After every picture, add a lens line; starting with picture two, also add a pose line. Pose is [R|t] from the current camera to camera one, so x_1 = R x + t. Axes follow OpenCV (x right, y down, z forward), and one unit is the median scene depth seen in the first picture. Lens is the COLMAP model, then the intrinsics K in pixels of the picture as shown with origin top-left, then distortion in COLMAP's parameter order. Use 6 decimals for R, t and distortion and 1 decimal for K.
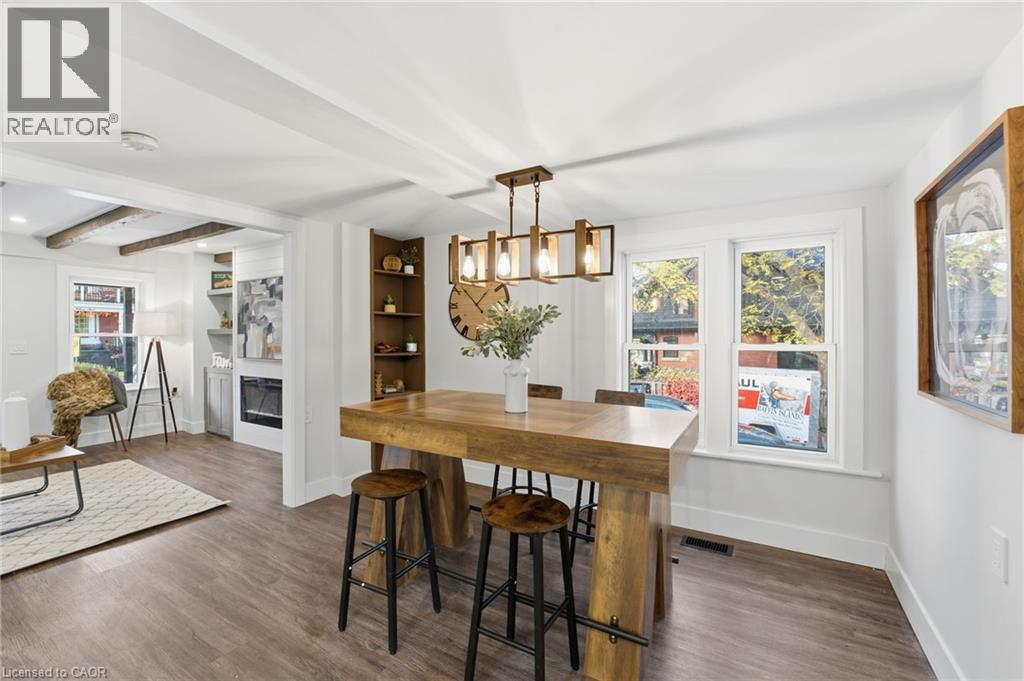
lens RADIAL K [[423.6, 0, 512.5], [0, 423.6, 339.2], [0, 0, 1]] dist [-0.004710, 0.001132]
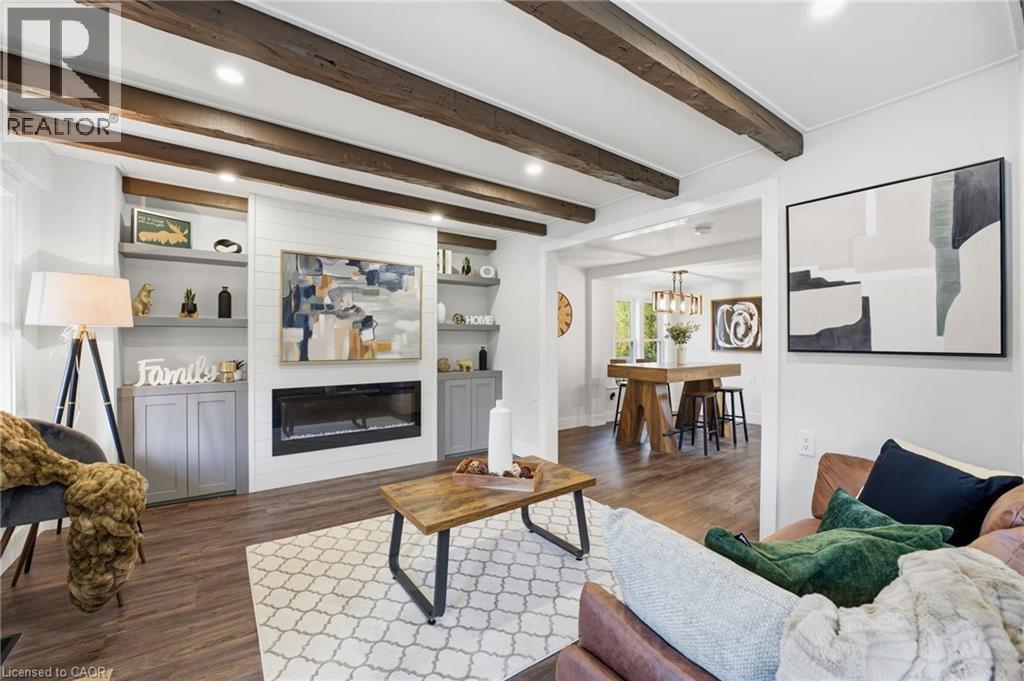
lens RADIAL K [[423.6, 0, 512.6], [0, 423.6, 339.3], [0, 0, 1]] dist [-0.004710, 0.001132]
pose [[0.390840, 0.000891, 0.920458, -1.206369], [0.002793, 0.999994, -0.002154, 0.009620], [-0.920454, 0.003413, 0.390835, 0.416416]]
